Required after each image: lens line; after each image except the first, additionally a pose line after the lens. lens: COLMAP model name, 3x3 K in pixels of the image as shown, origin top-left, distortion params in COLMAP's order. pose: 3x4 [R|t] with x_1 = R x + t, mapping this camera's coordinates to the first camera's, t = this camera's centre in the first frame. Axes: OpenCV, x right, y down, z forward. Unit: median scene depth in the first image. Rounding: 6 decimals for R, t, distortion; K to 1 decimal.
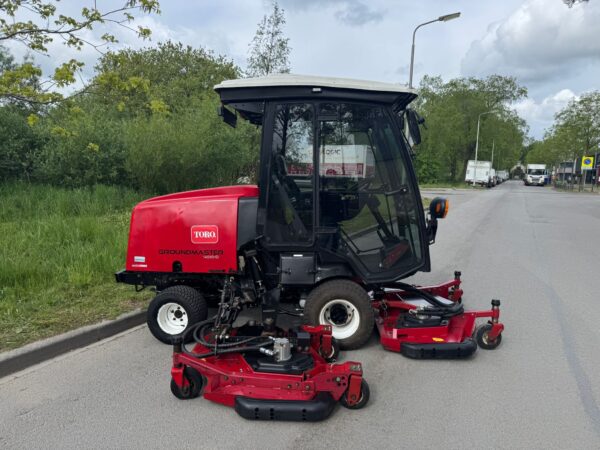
lens RADIAL K [[408.9, 0, 298.9], [0, 408.9, 244.7], [0, 0, 1]] dist [0.006766, 0.001447]
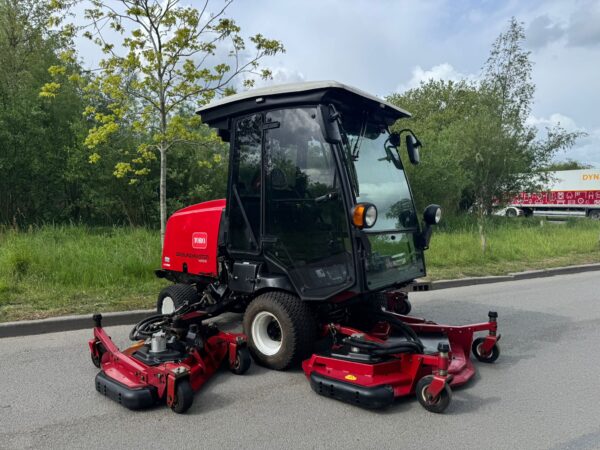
lens RADIAL K [[412.3, 0, 308.3], [0, 412.3, 242.8], [0, 0, 1]] dist [-0.007795, -0.004387]
pose [[0.822116, 0.040857, -0.567852, 0.648384], [-0.088626, 0.994446, -0.056759, 0.019043], [0.562379, 0.096989, 0.821172, 0.231810]]
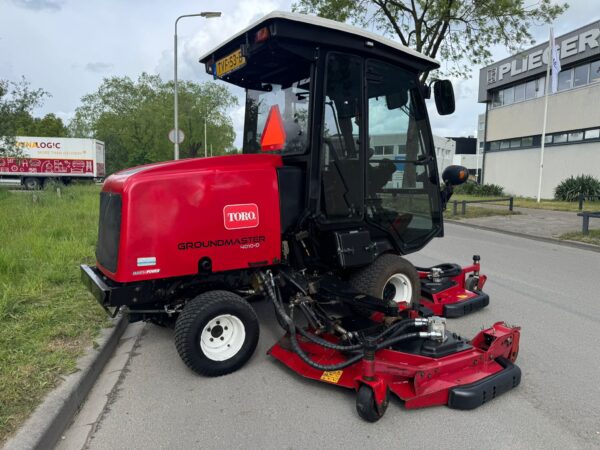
lens RADIAL K [[408.9, 0, 298.9], [0, 408.9, 244.7], [0, 0, 1]] dist [0.006766, 0.001447]
pose [[0.792096, -0.100400, 0.602083, -0.586329], [0.101509, 0.994311, 0.032261, 0.012554], [-0.601897, 0.035563, 0.797781, 0.343310]]
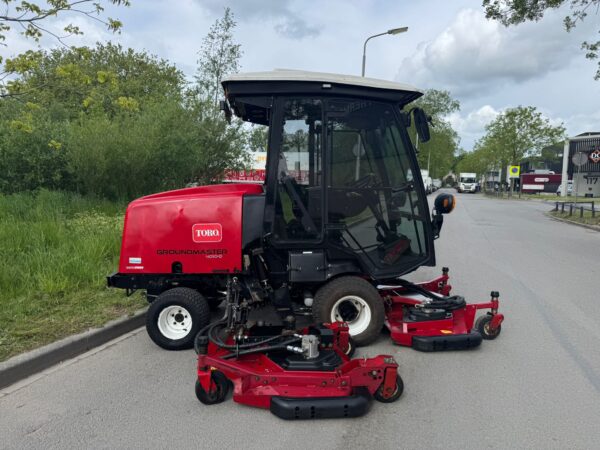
lens RADIAL K [[410.7, 0, 298.6], [0, 410.7, 241.7], [0, 0, 1]] dist [0.006724, -0.001529]
pose [[0.991018, -0.014698, 0.132915, -0.143852], [0.018044, 0.999549, -0.024008, 0.021891], [-0.132503, 0.026191, 0.990837, 0.020475]]
